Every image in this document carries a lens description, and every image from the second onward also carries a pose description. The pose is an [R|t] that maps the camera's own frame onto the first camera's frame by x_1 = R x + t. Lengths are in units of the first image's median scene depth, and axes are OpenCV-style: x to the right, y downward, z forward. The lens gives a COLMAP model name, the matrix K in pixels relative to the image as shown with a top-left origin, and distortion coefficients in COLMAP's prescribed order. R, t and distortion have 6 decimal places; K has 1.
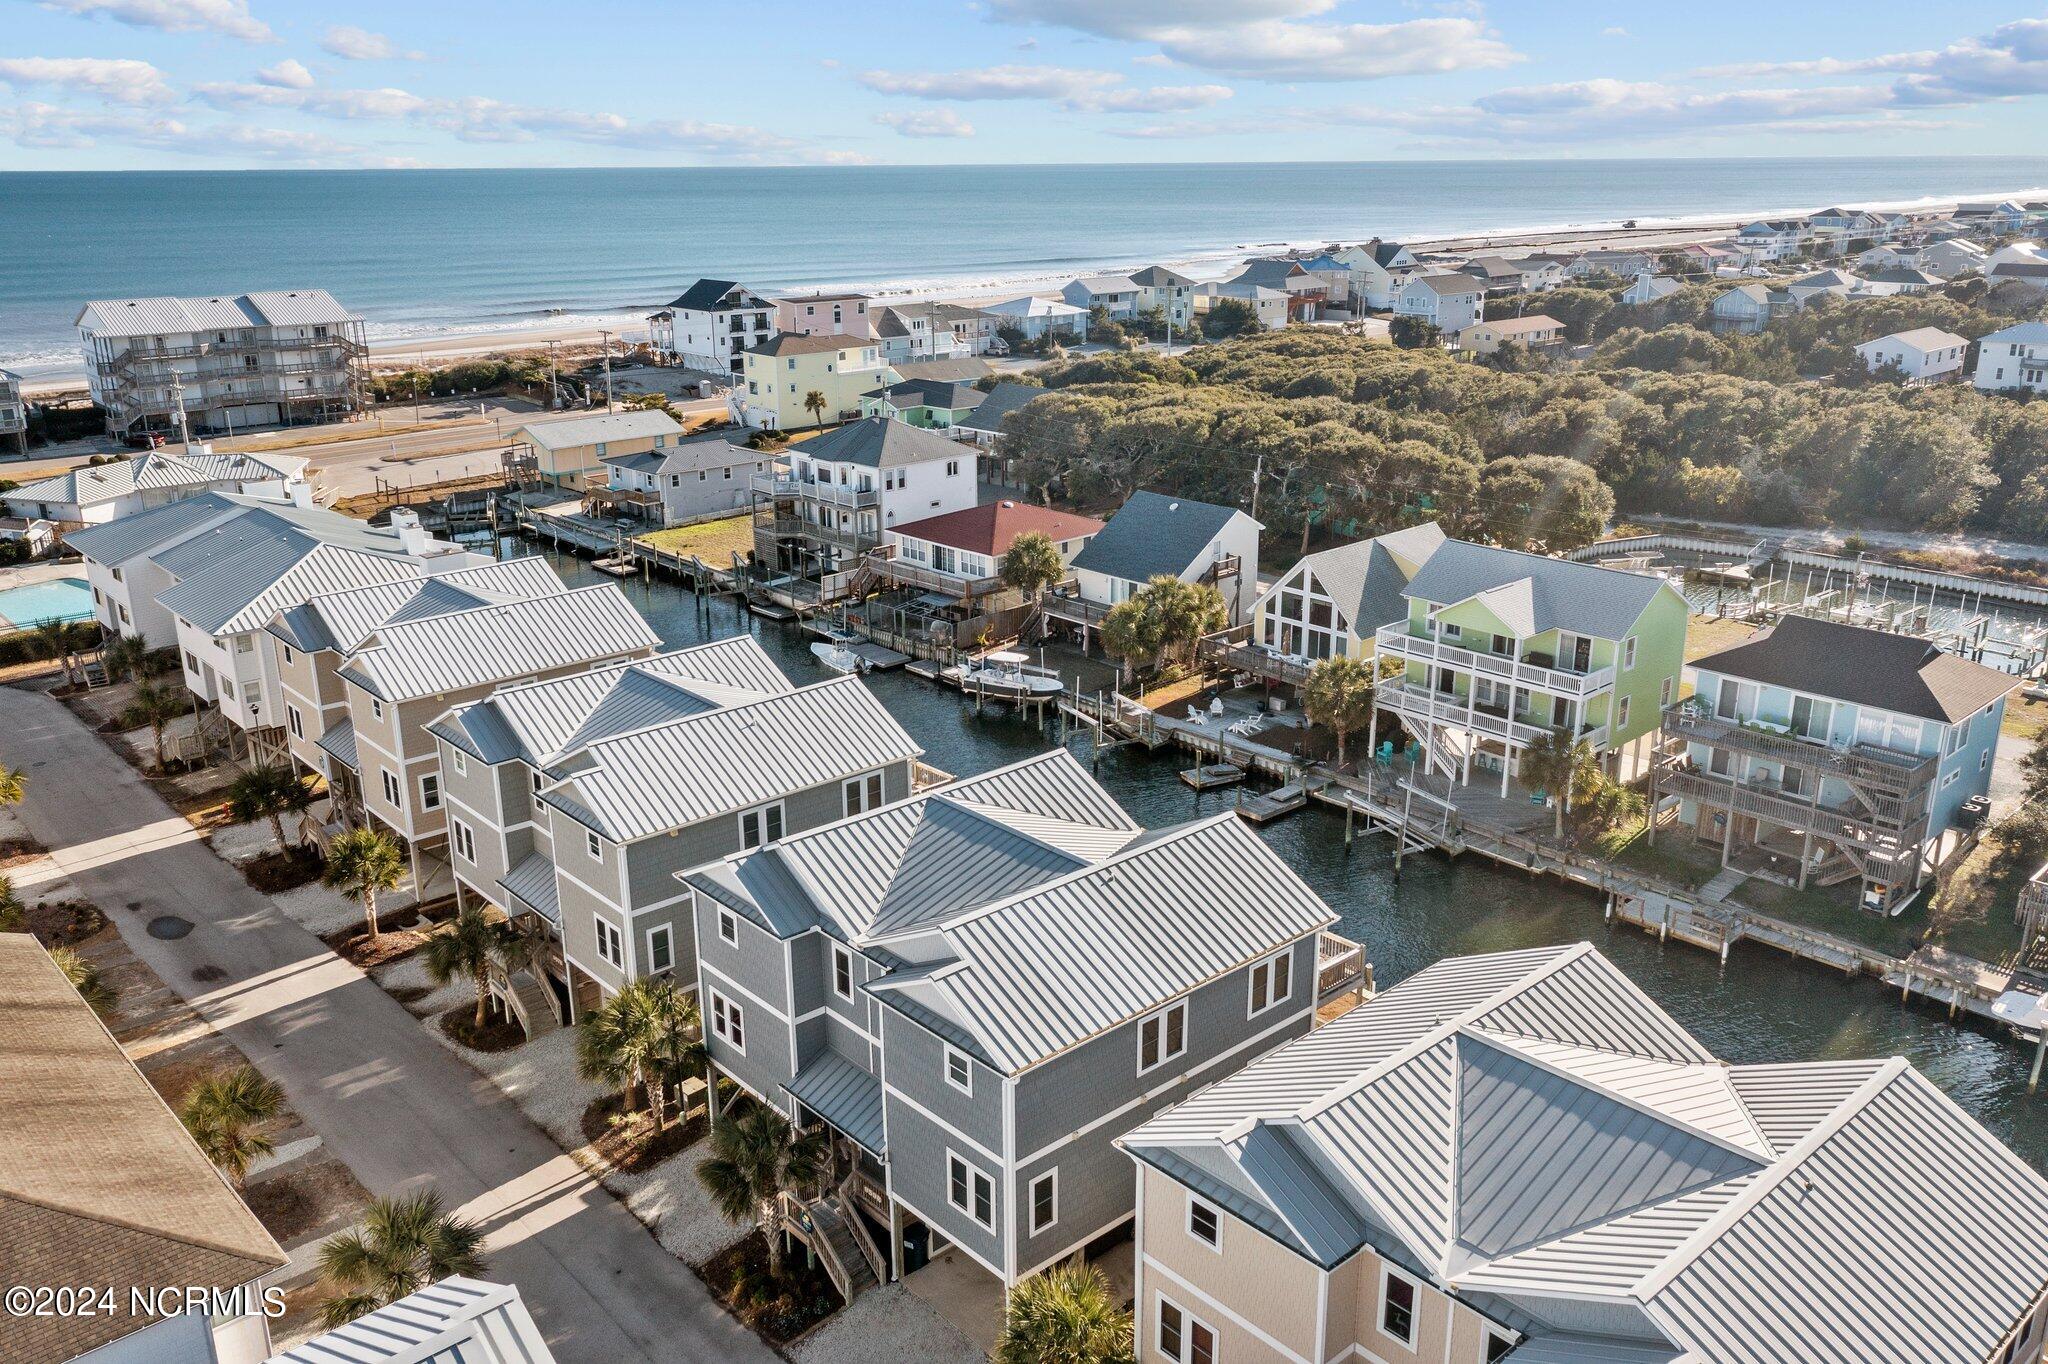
lens RADIAL K [[1627.6, 0, 1018.4], [0, 1627.6, 635.0], [0, 0, 1]] dist [-0.000630, -0.001584]
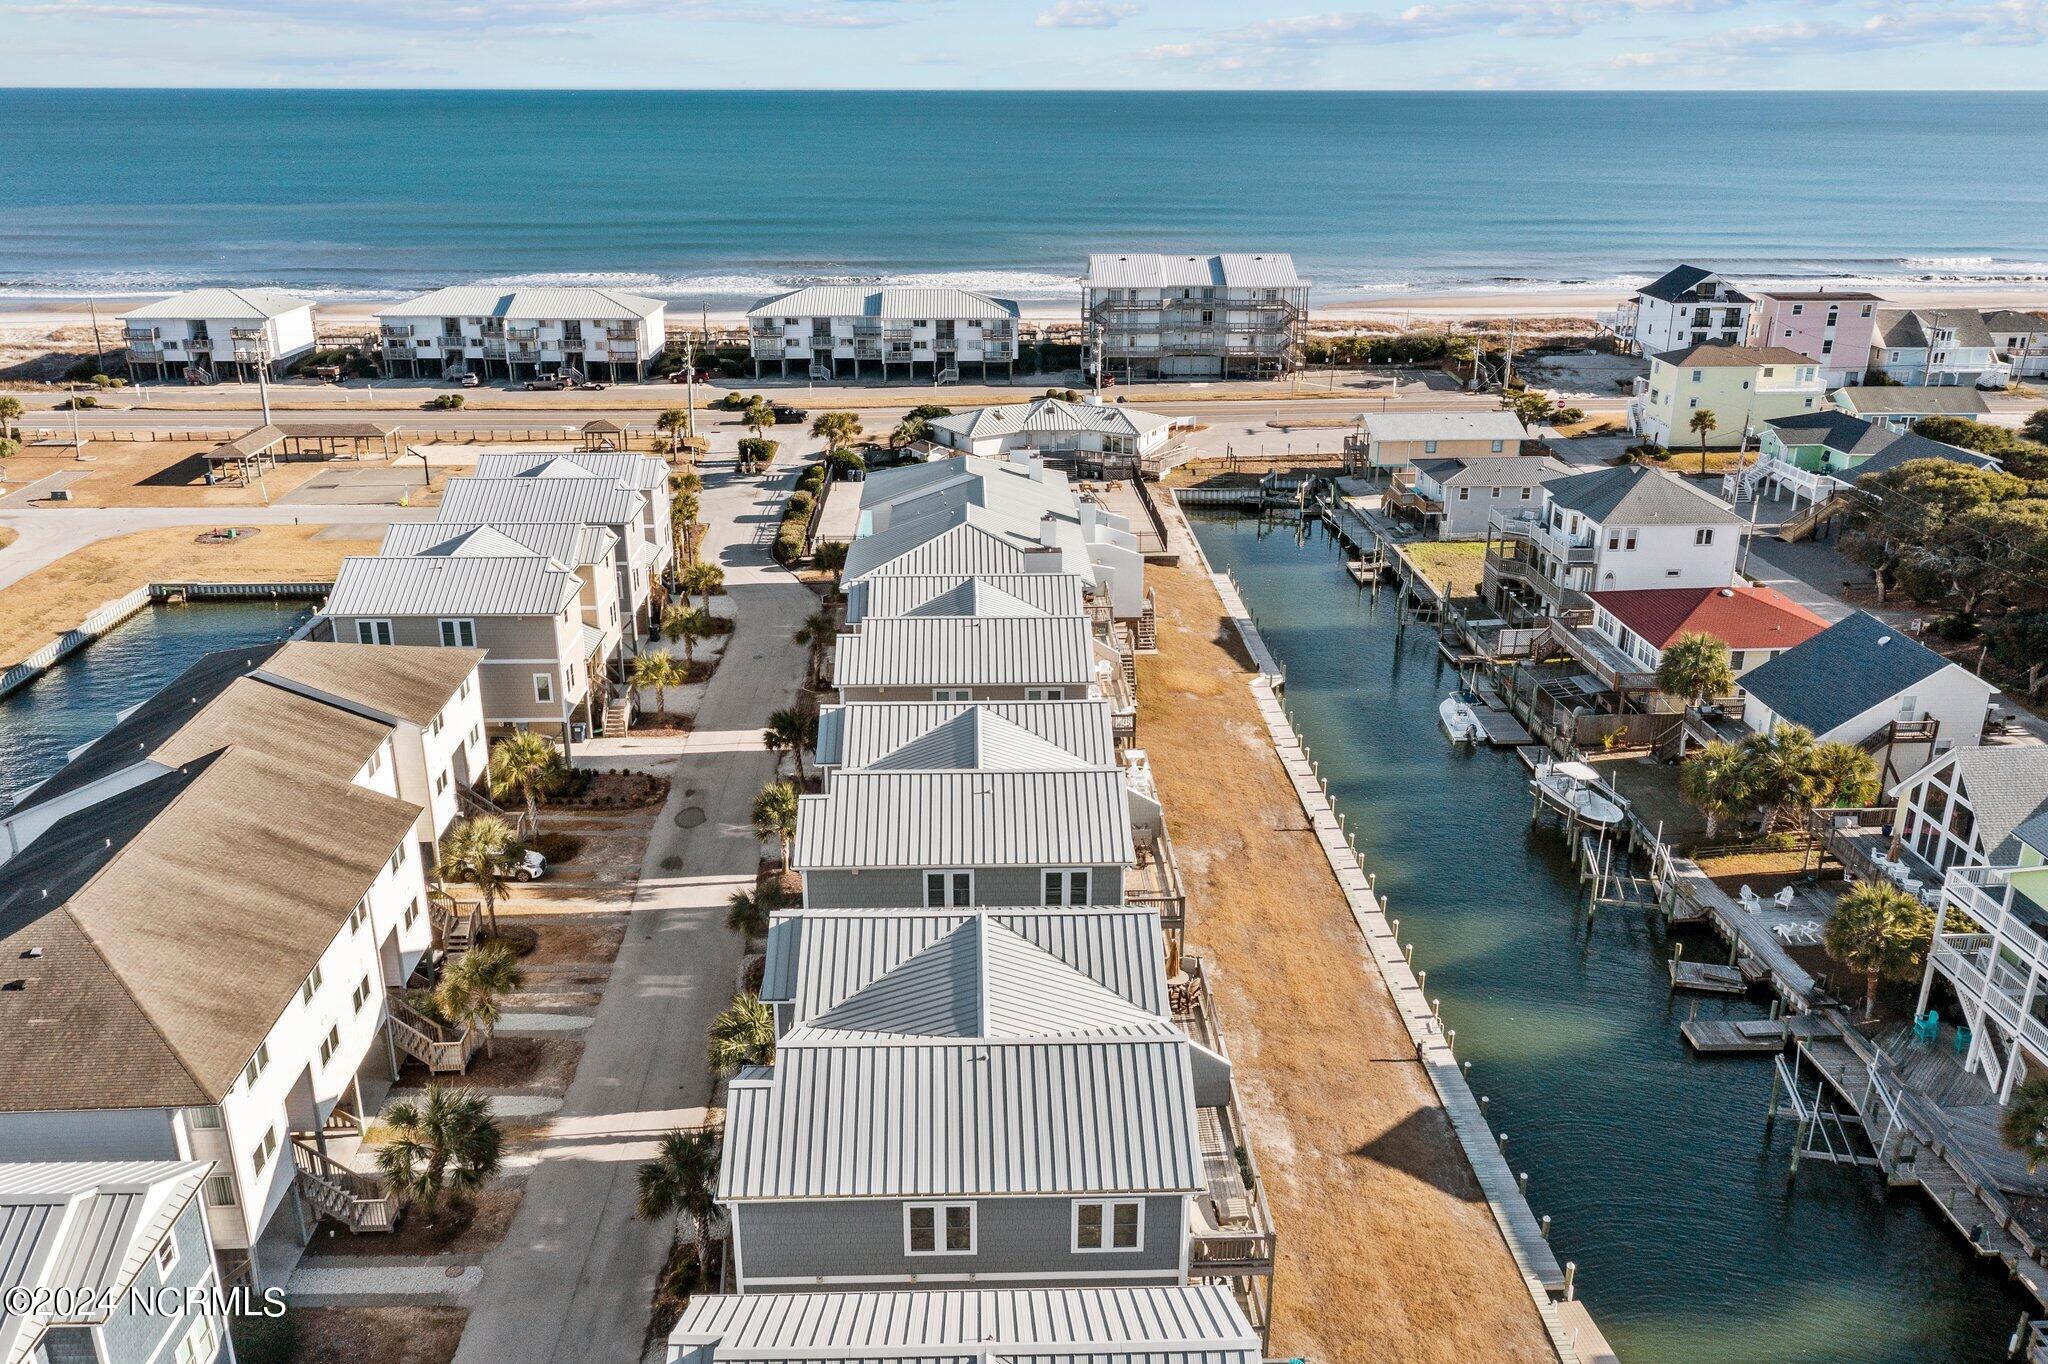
lens RADIAL K [[1622.9, 0, 996.1], [0, 1622.9, 637.2], [0, 0, 1]] dist [-0.004310, 0.005275]
pose [[0.764852, 0.211572, -0.608473, 0.141648], [-0.184854, 0.976889, 0.107312, -0.048540], [0.617115, 0.030401, 0.786286, 0.050284]]
